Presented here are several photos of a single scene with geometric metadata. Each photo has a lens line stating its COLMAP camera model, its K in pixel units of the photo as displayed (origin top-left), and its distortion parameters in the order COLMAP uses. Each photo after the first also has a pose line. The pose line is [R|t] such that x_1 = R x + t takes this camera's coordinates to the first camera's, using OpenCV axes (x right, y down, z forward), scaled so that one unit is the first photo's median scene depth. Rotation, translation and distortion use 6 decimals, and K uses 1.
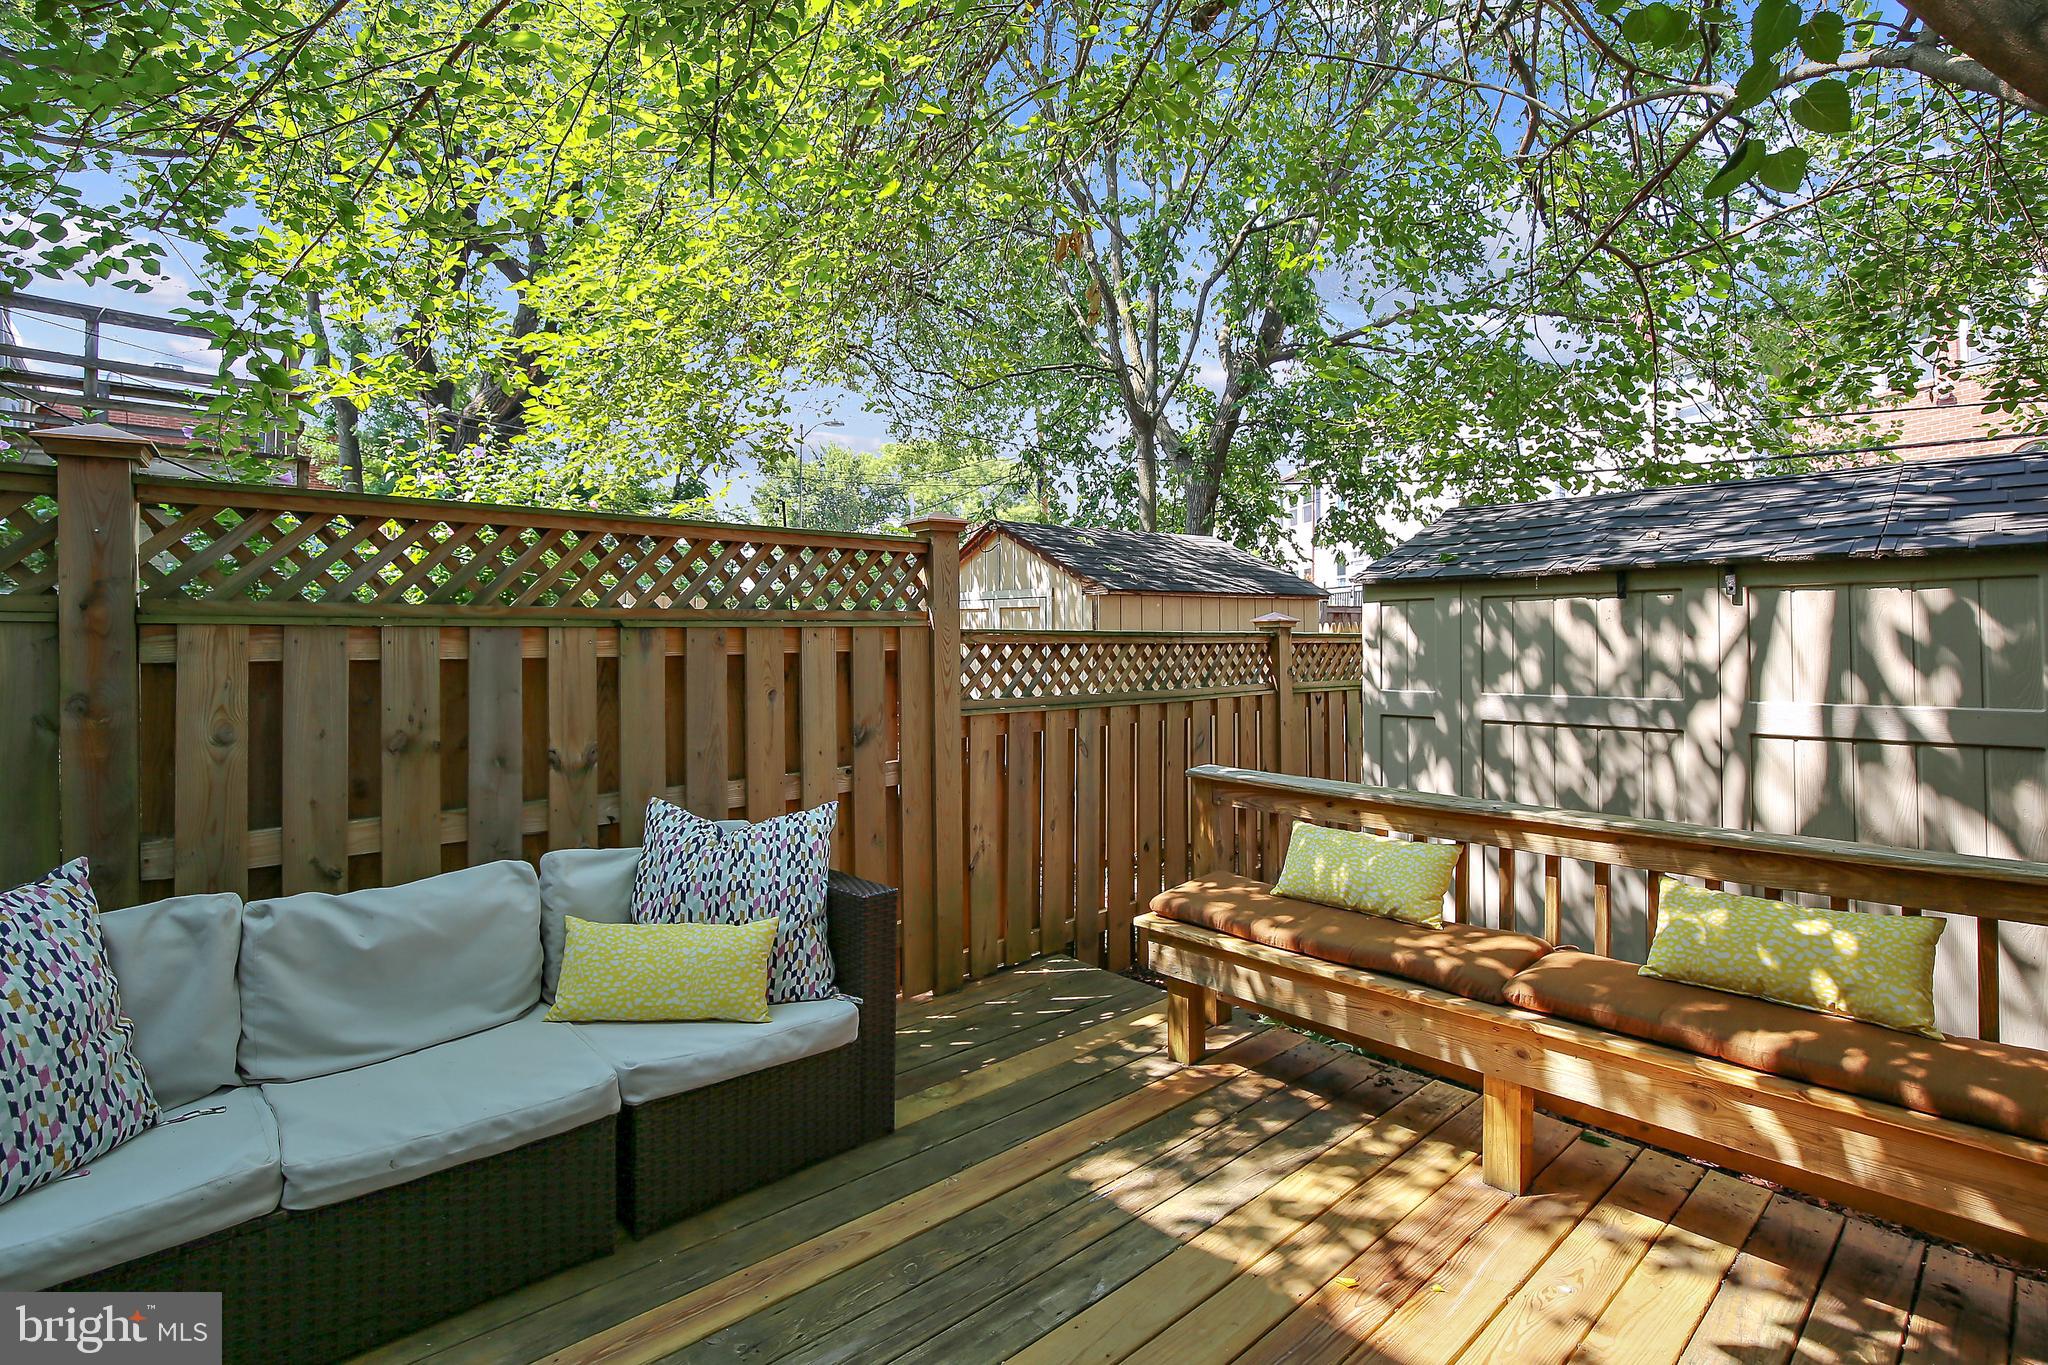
lens RADIAL K [[962.2, 0, 1005.5], [0, 962.2, 641.7], [0, 0, 1]] dist [-0.035797, 0.007788]
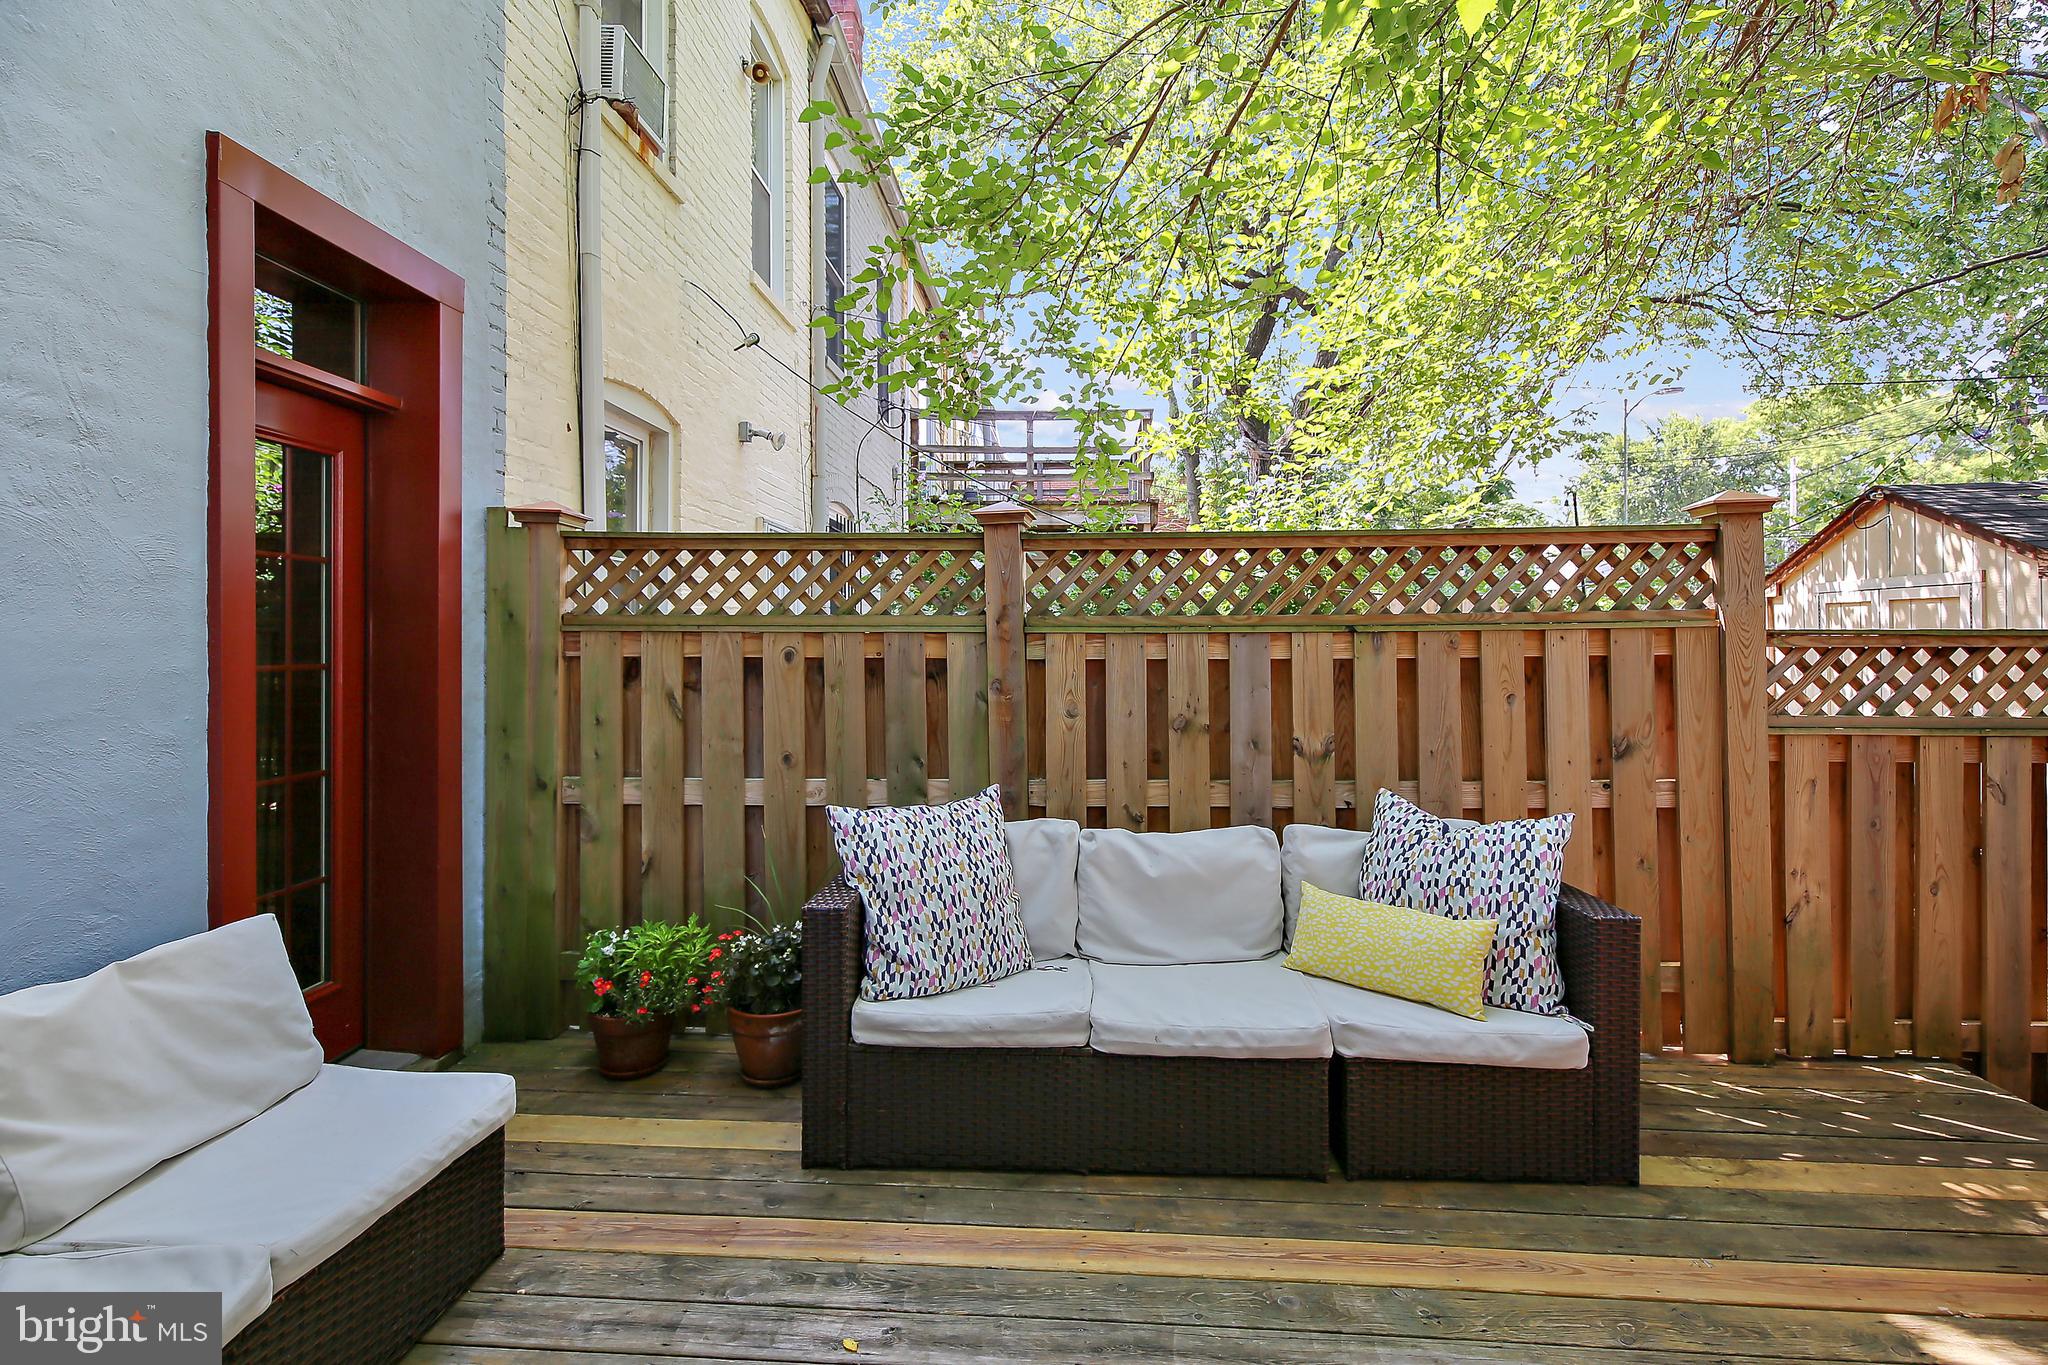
lens RADIAL K [[920.4, 0, 1024.0], [0, 920.4, 682.5], [0, 0, 1]] dist [0.026736, -0.015591]
pose [[0.701362, 0.029143, -0.712210, 0.094961], [0.000034, 0.999163, 0.040918, -0.000197], [0.712806, -0.028722, 0.700773, -0.023538]]
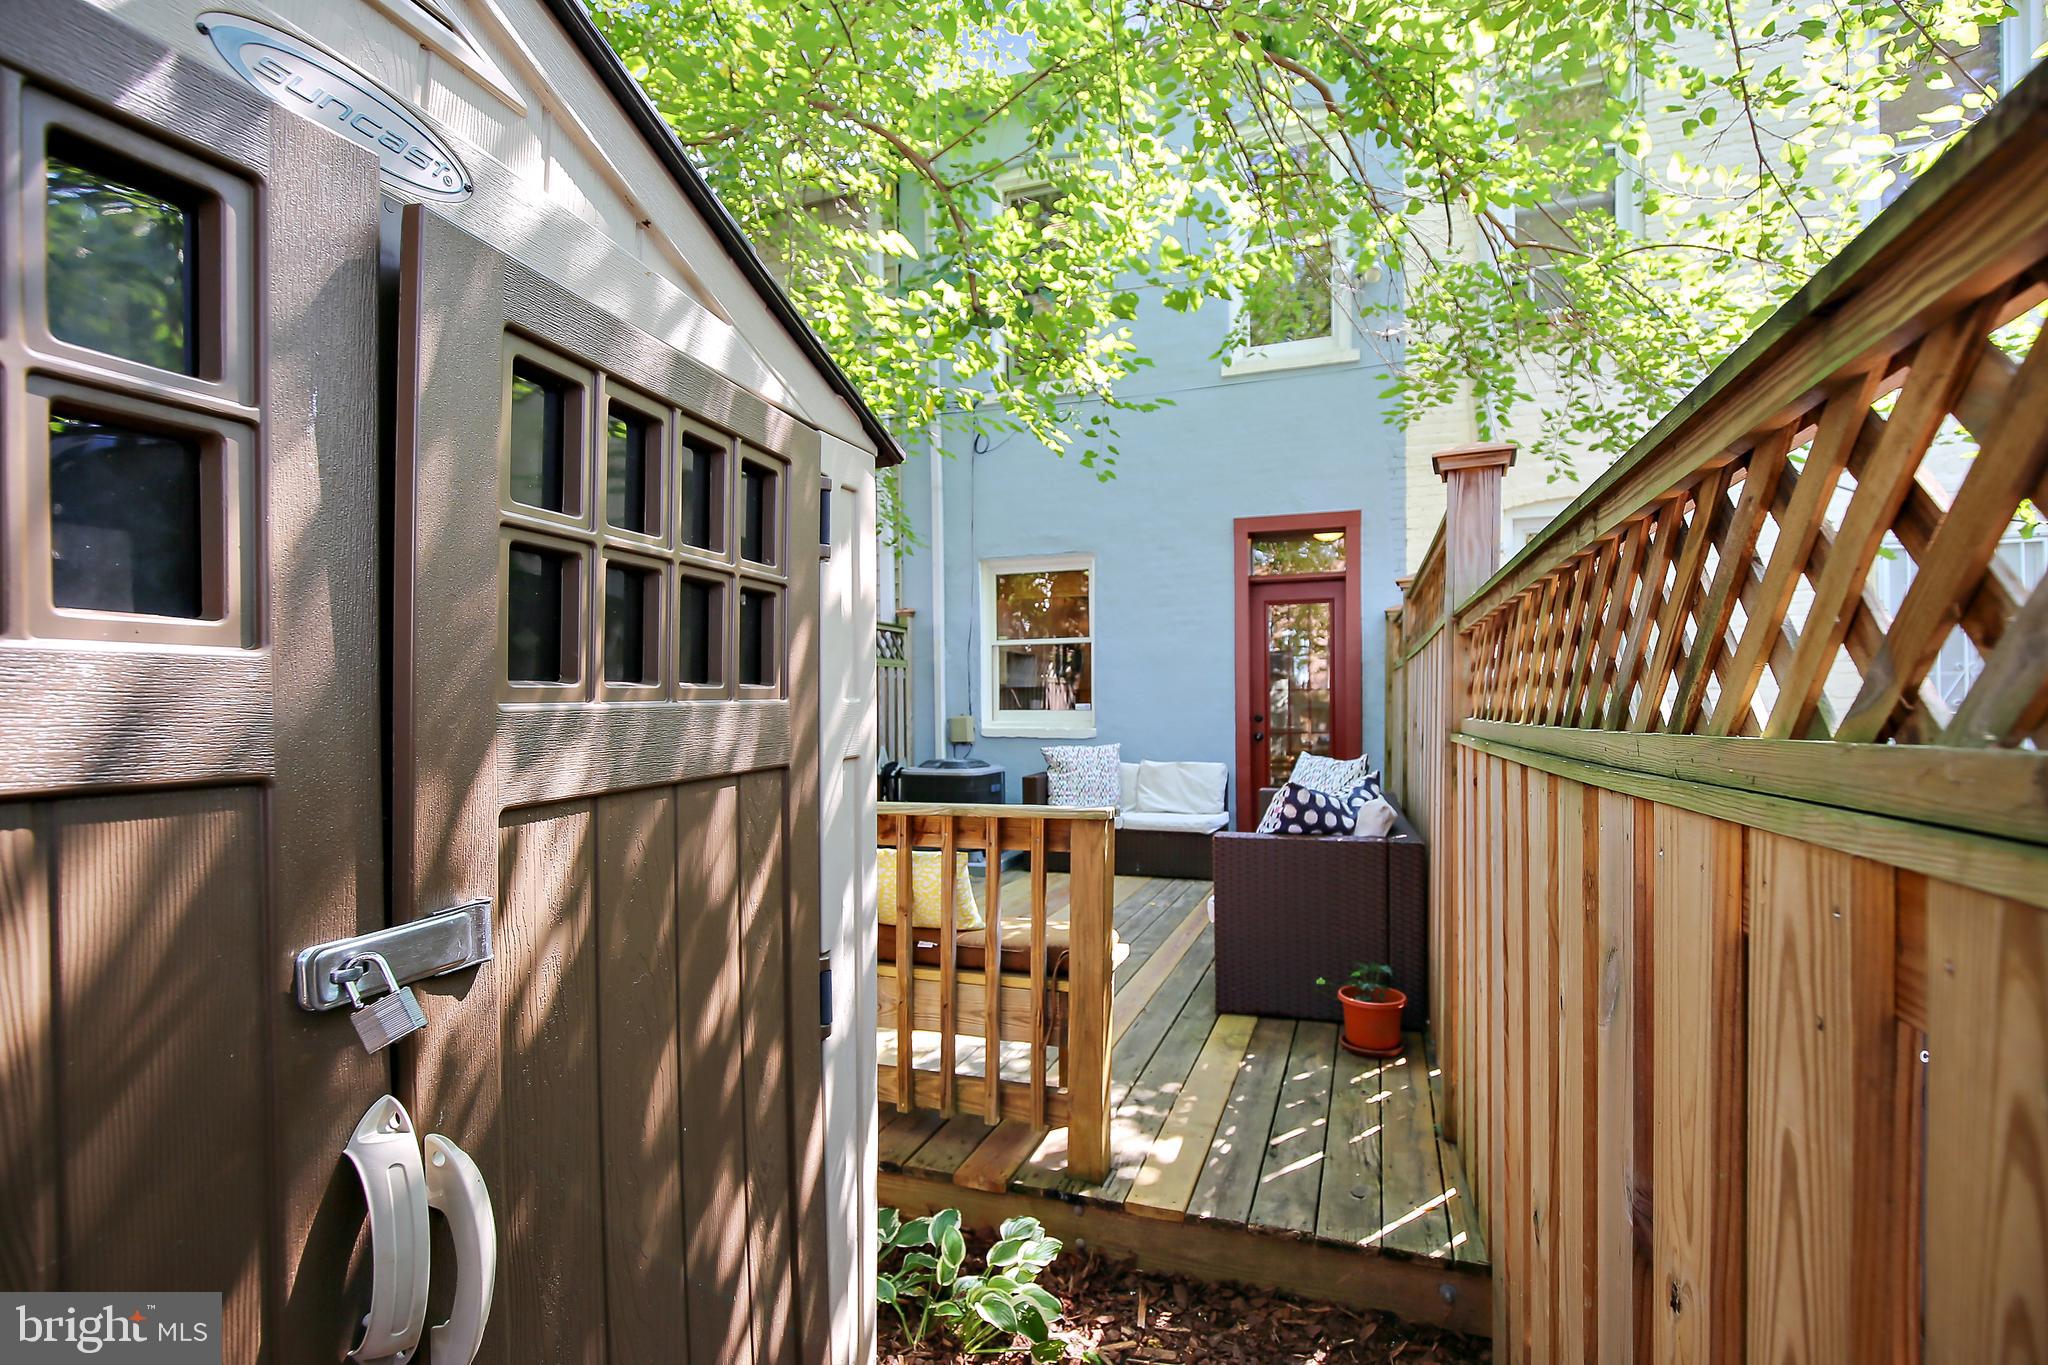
lens RADIAL K [[920.4, 0, 1024.0], [0, 920.4, 682.5], [0, 0, 1]] dist [0.026736, -0.015591]
pose [[-0.878441, -0.003895, -0.477835, 0.816567], [0.008272, 0.999693, -0.023356, 0.071318], [0.477780, -0.024470, -0.878139, 2.189969]]
